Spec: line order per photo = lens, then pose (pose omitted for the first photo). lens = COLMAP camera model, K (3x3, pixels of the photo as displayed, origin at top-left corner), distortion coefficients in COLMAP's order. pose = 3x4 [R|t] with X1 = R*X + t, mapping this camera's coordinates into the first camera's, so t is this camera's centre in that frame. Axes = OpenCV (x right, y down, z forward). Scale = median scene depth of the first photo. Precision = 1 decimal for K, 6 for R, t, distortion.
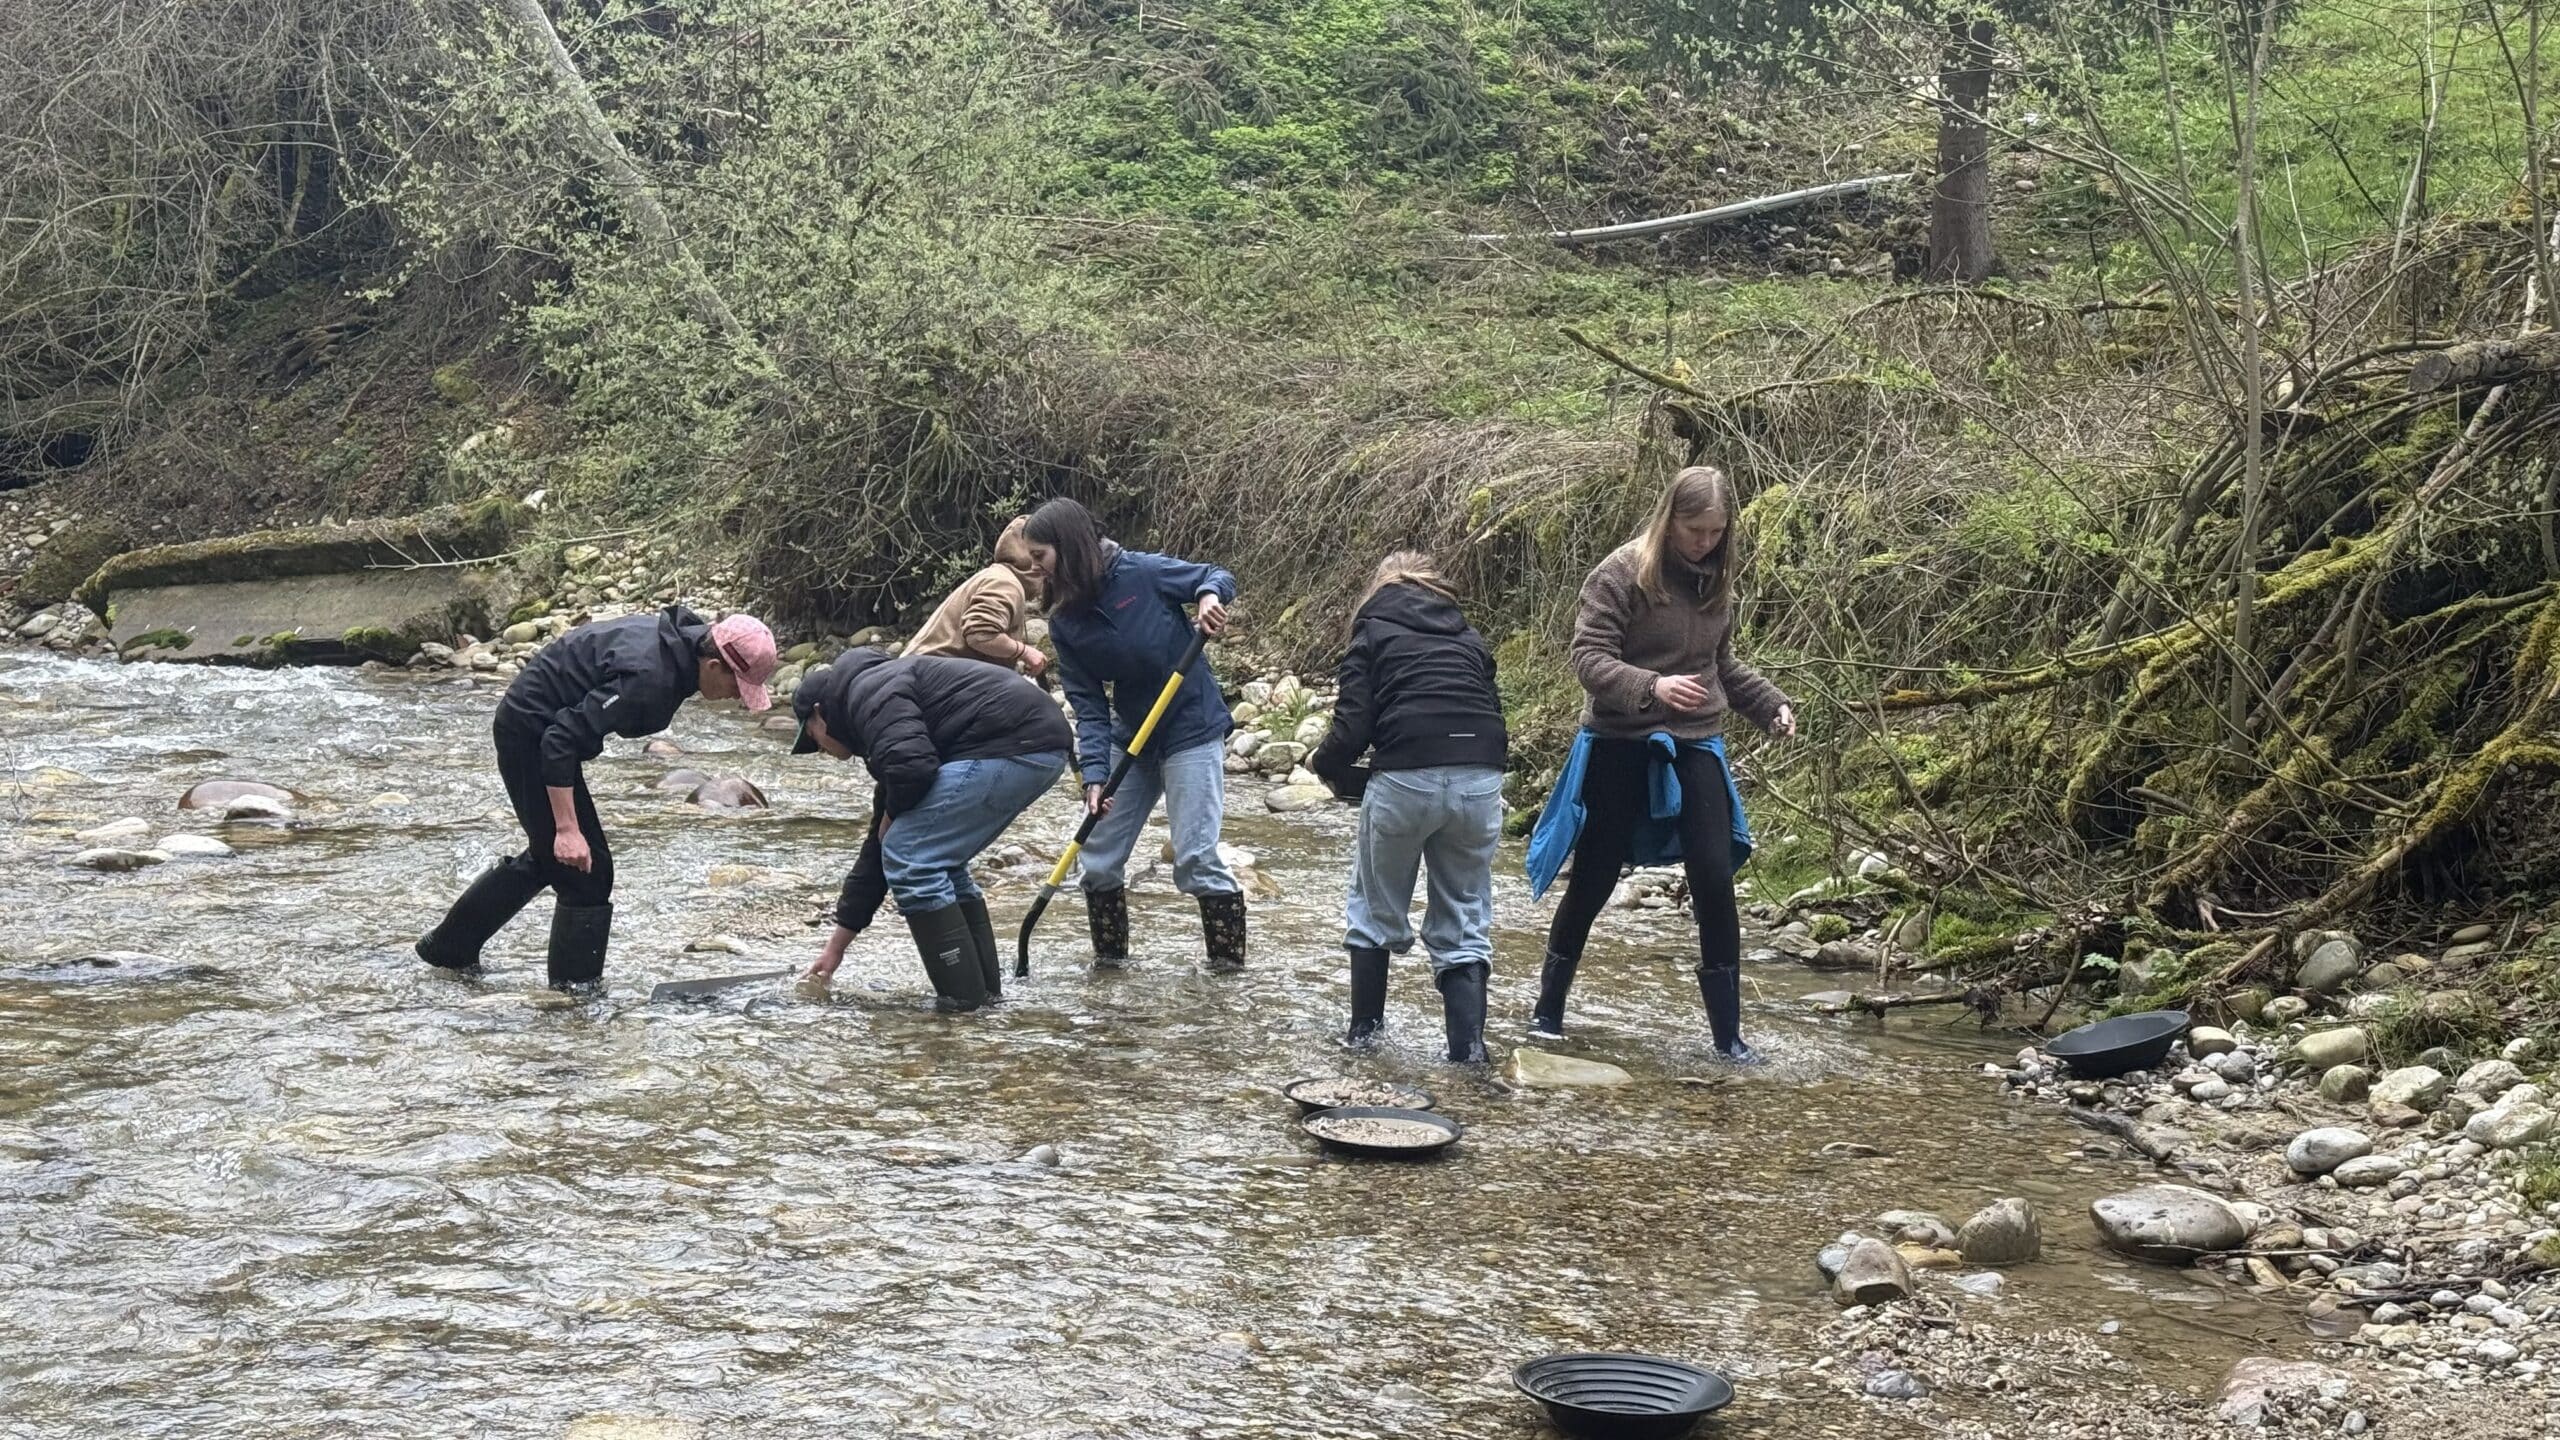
lens RADIAL K [[3555.9, 0, 1257.0], [0, 3555.9, 706.5], [0, 0, 1]] dist [0.066020, 0.000000]
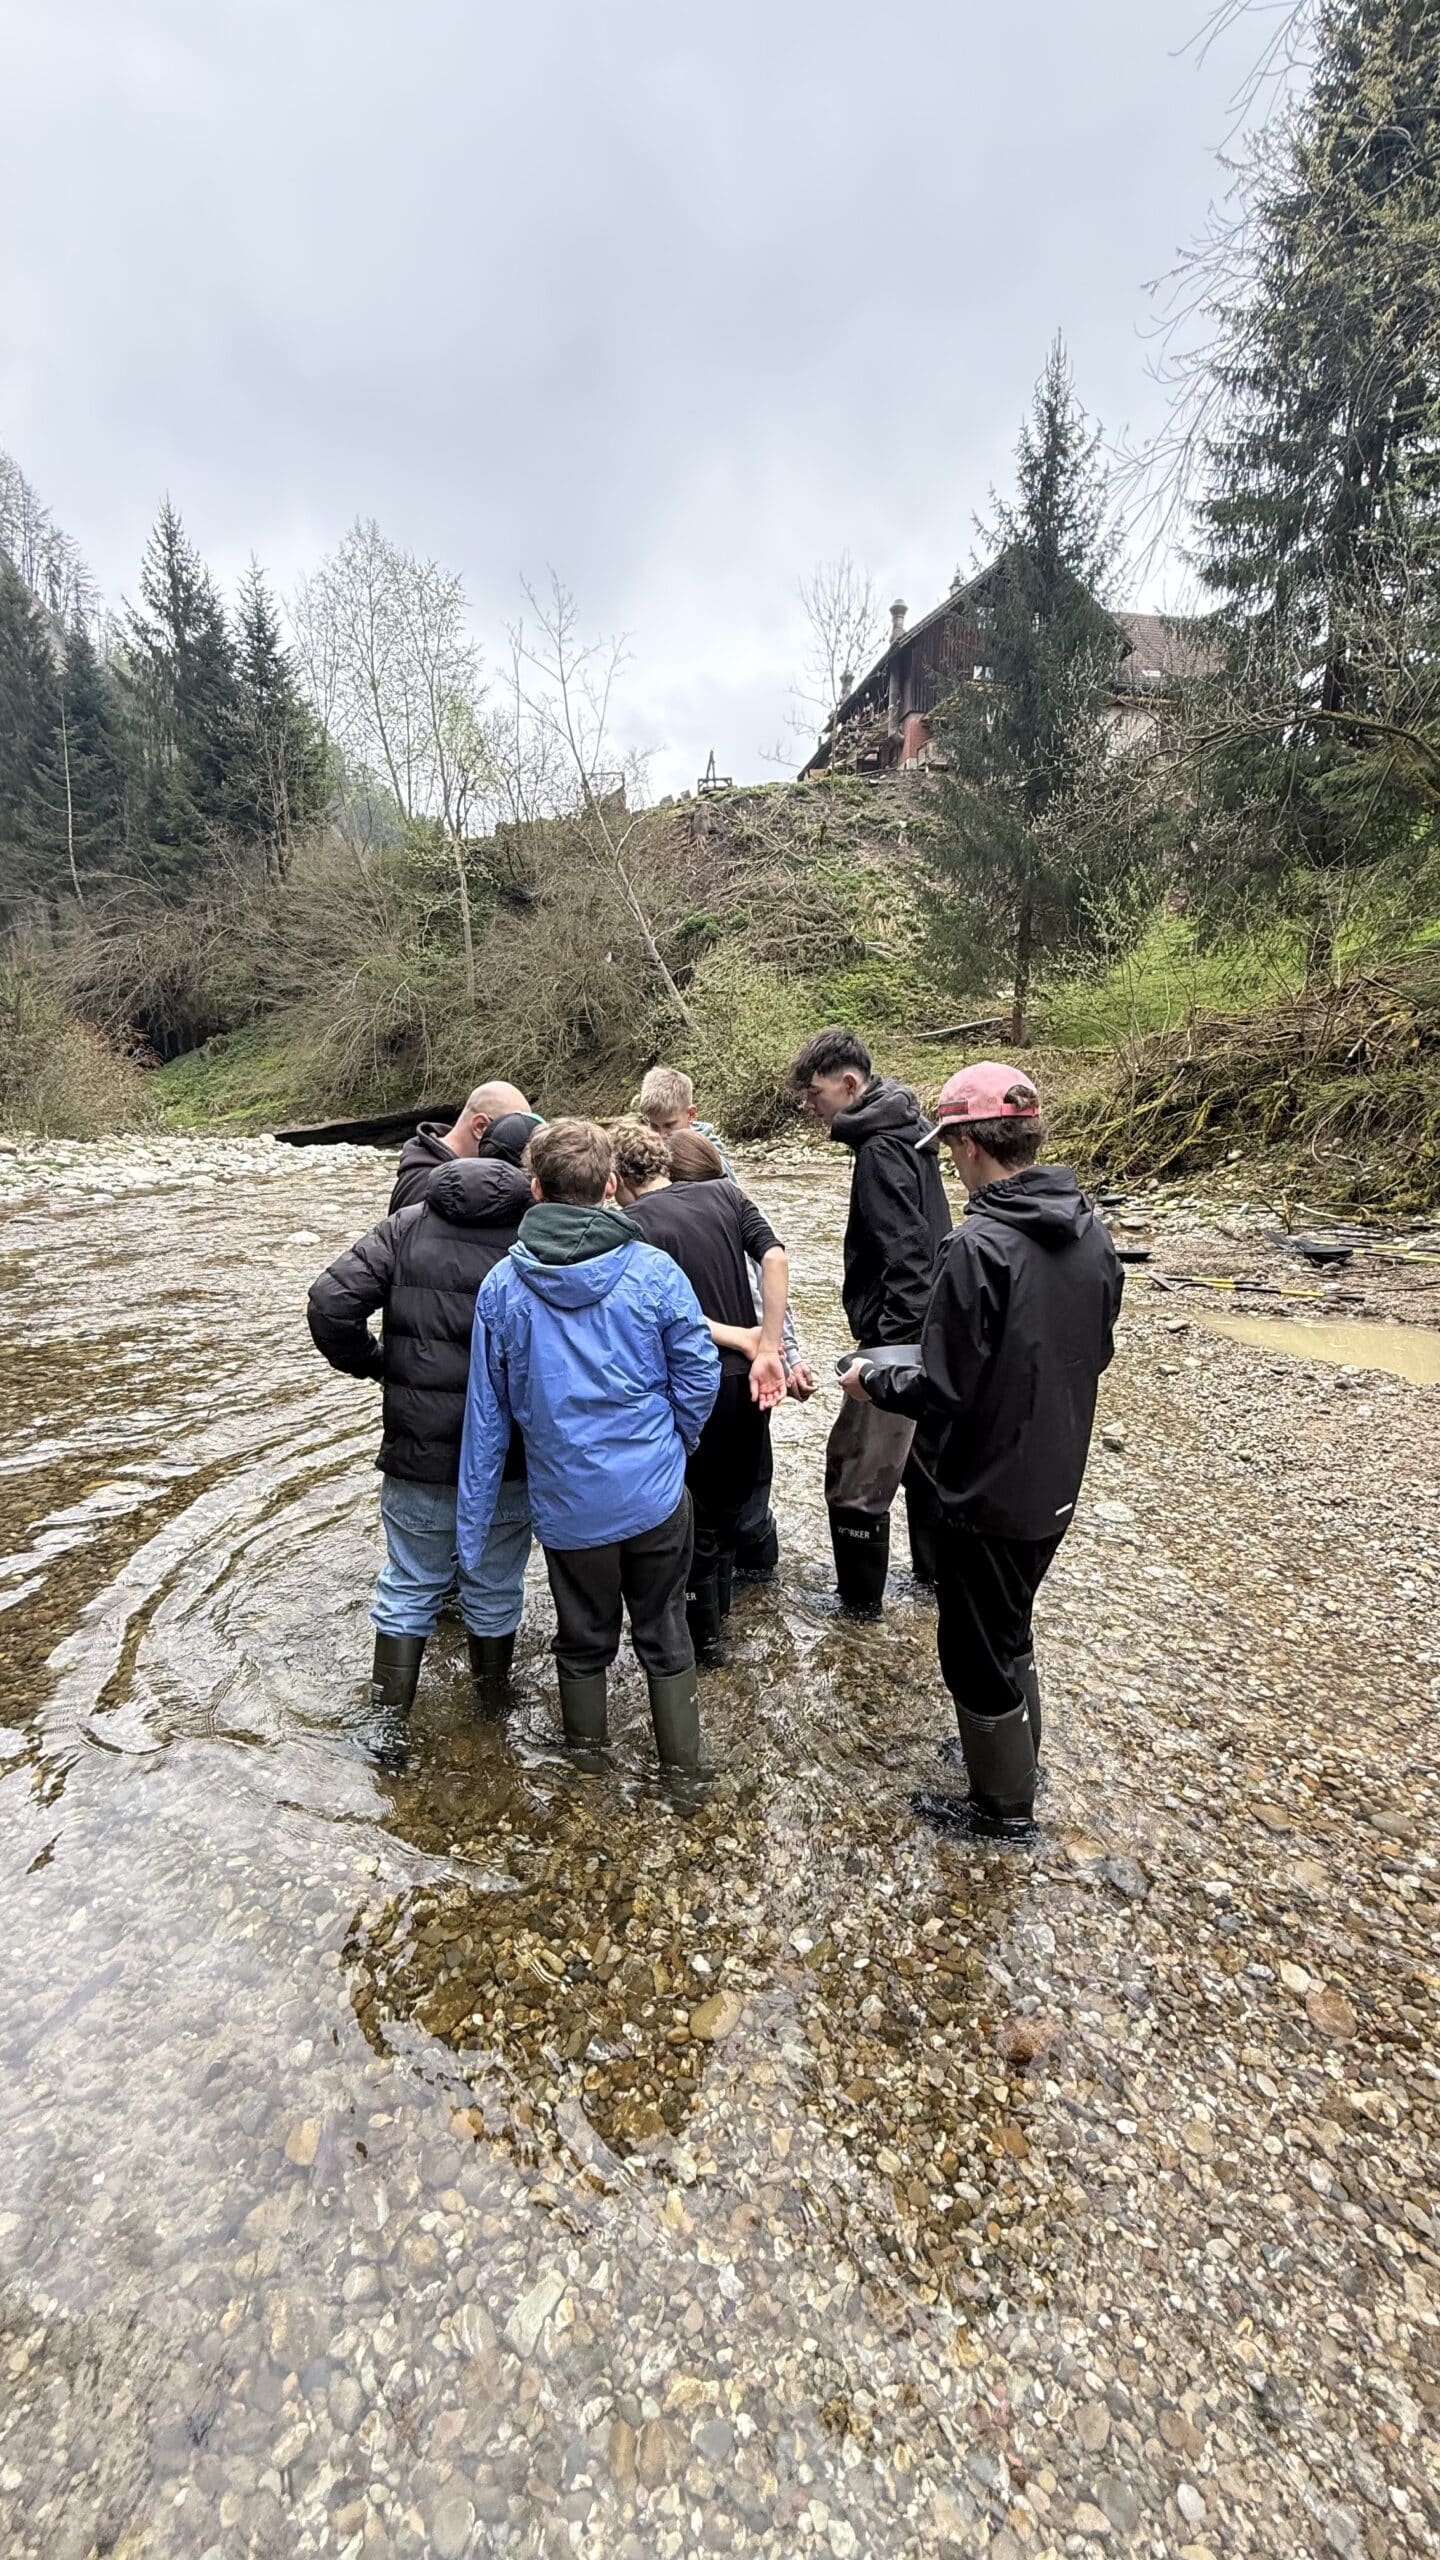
lens RADIAL K [[1007.3, 0, 714.7], [0, 1007.3, 1278.5], [0, 0, 1]] dist [-0.000936, 0.000622]
pose [[0.998121, -0.013842, -0.059688, -0.073488], [0.020033, 0.994333, 0.104403, 0.013088], [0.057905, -0.105403, 0.992742, -0.145413]]
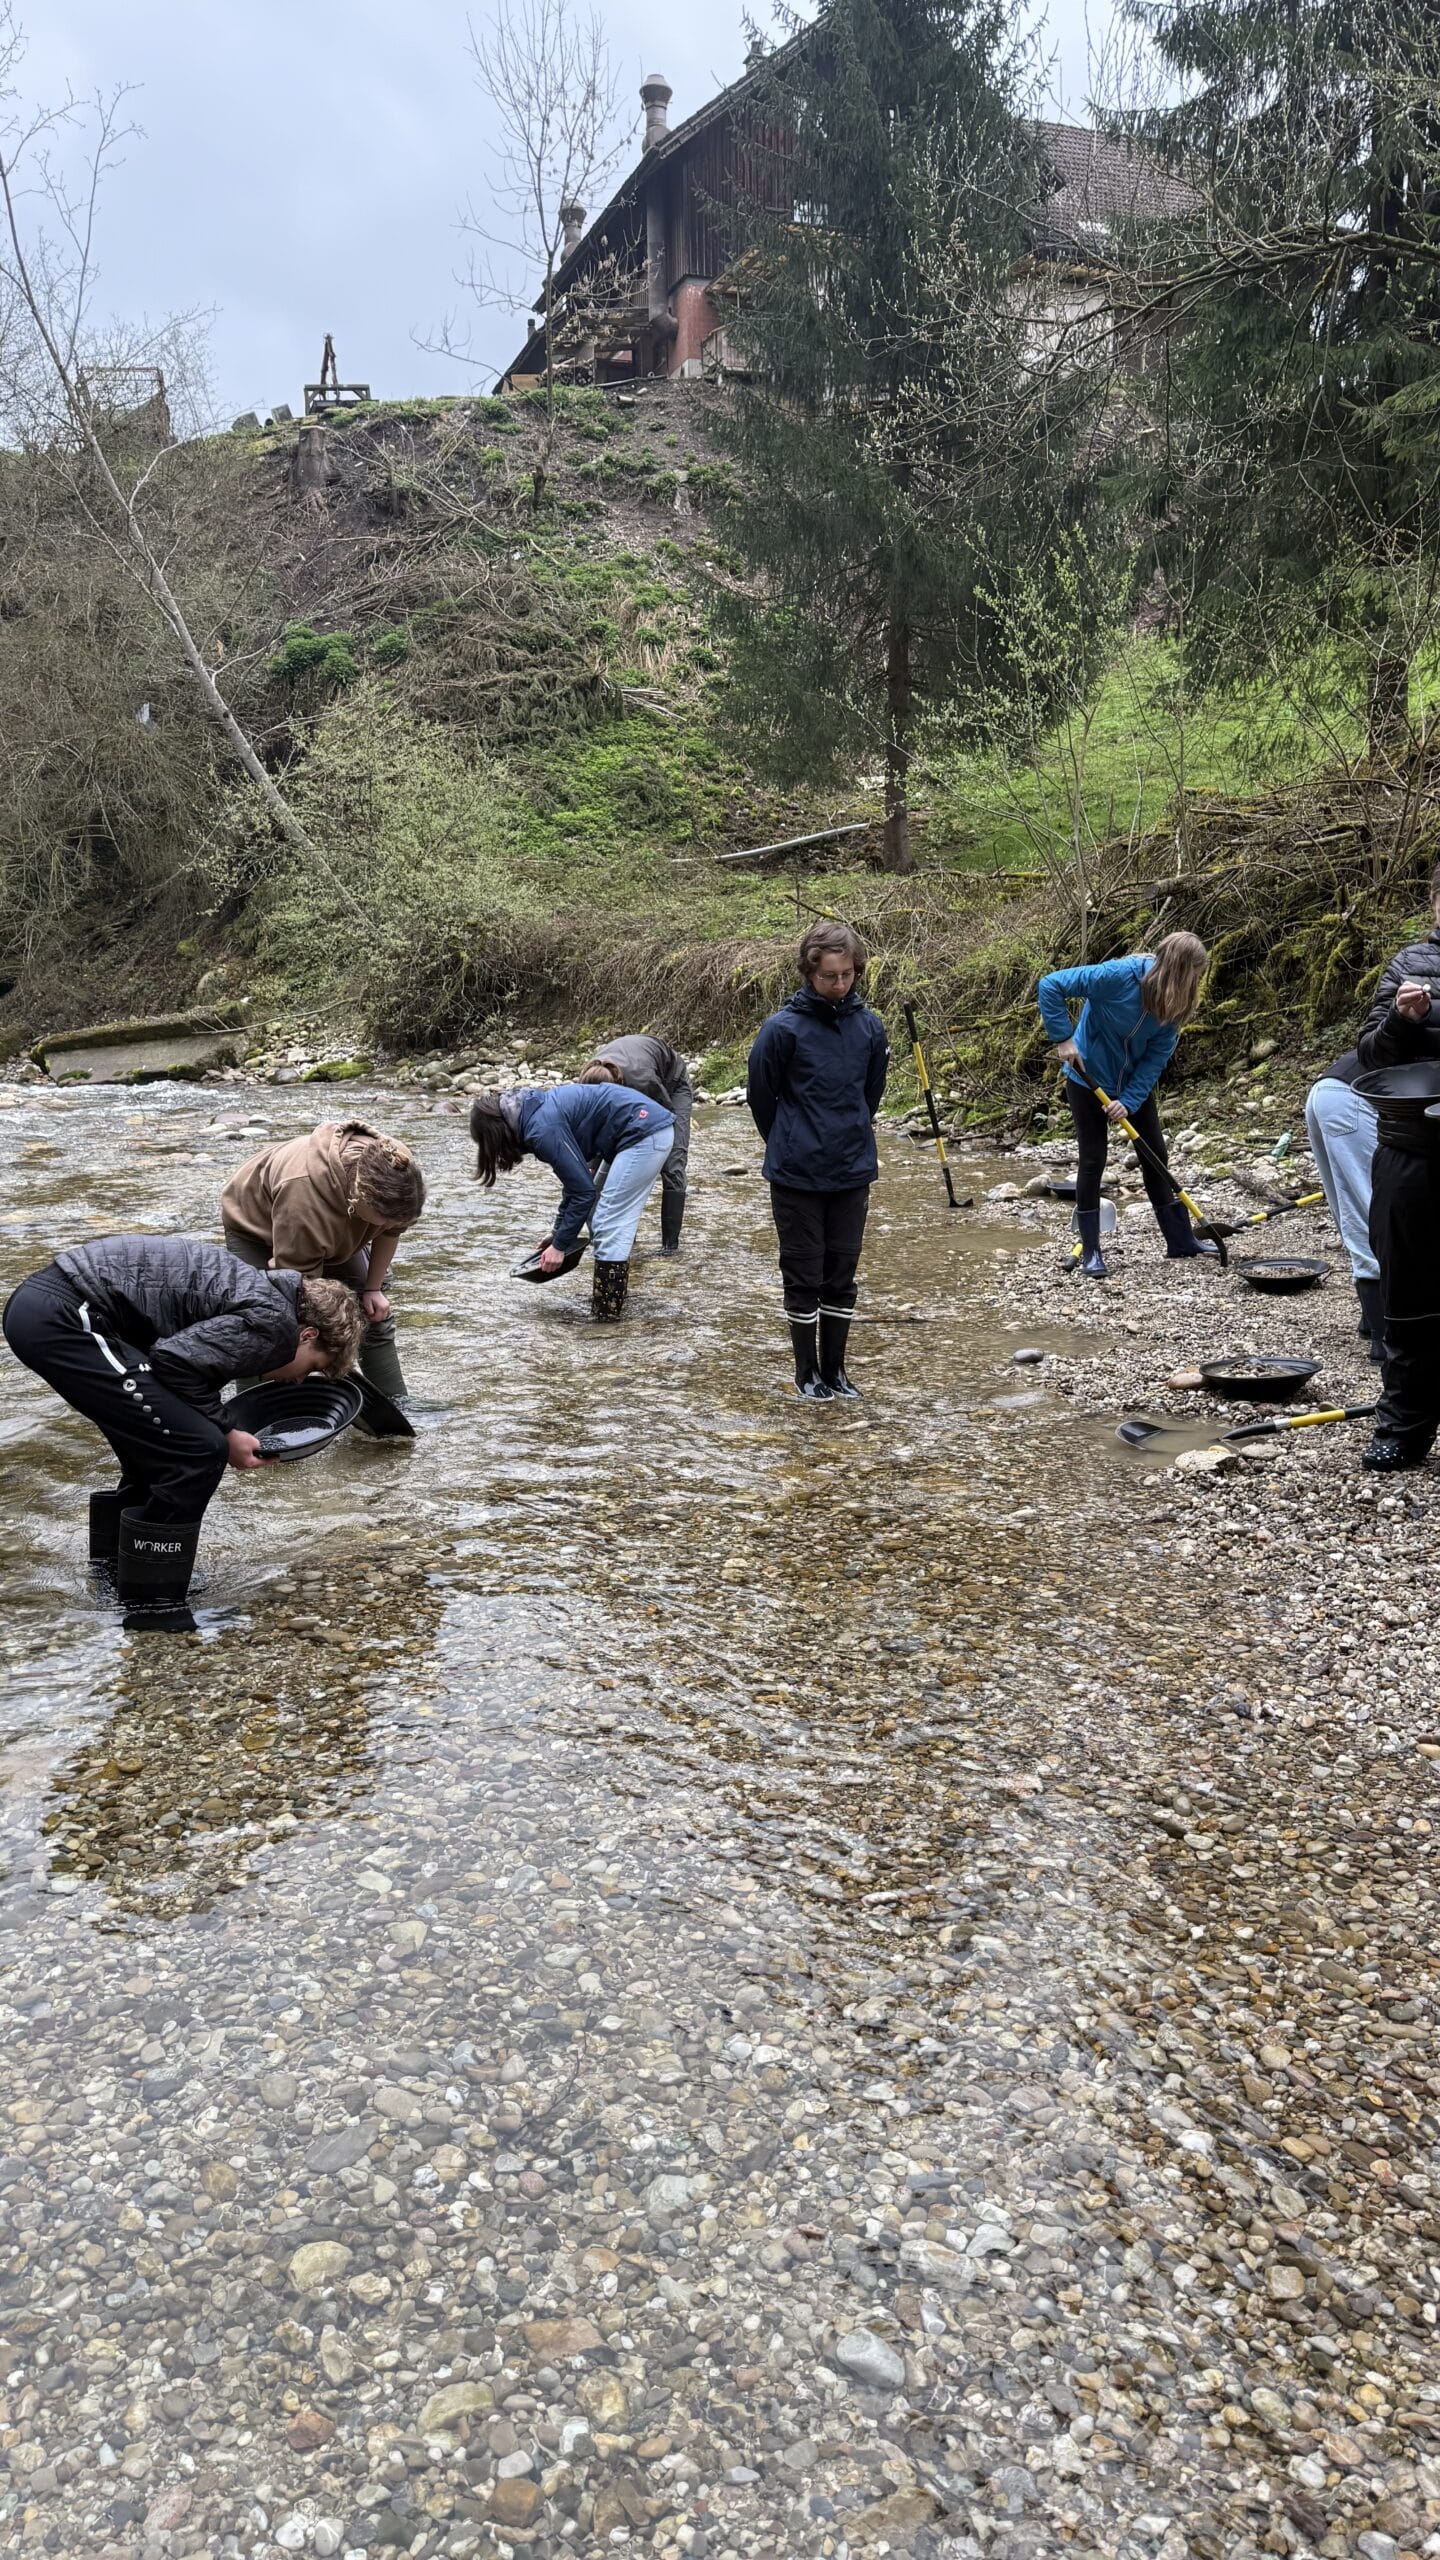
lens RADIAL K [[1783.8, 0, 698.6], [0, 1783.8, 1285.1], [0, 0, 1]] dist [0.068996, -0.097635]
pose [[0.992659, -0.062556, 0.103513, -0.055949], [0.051928, 0.993391, 0.102357, 0.014855], [-0.109232, -0.096230, 0.989347, -0.109129]]
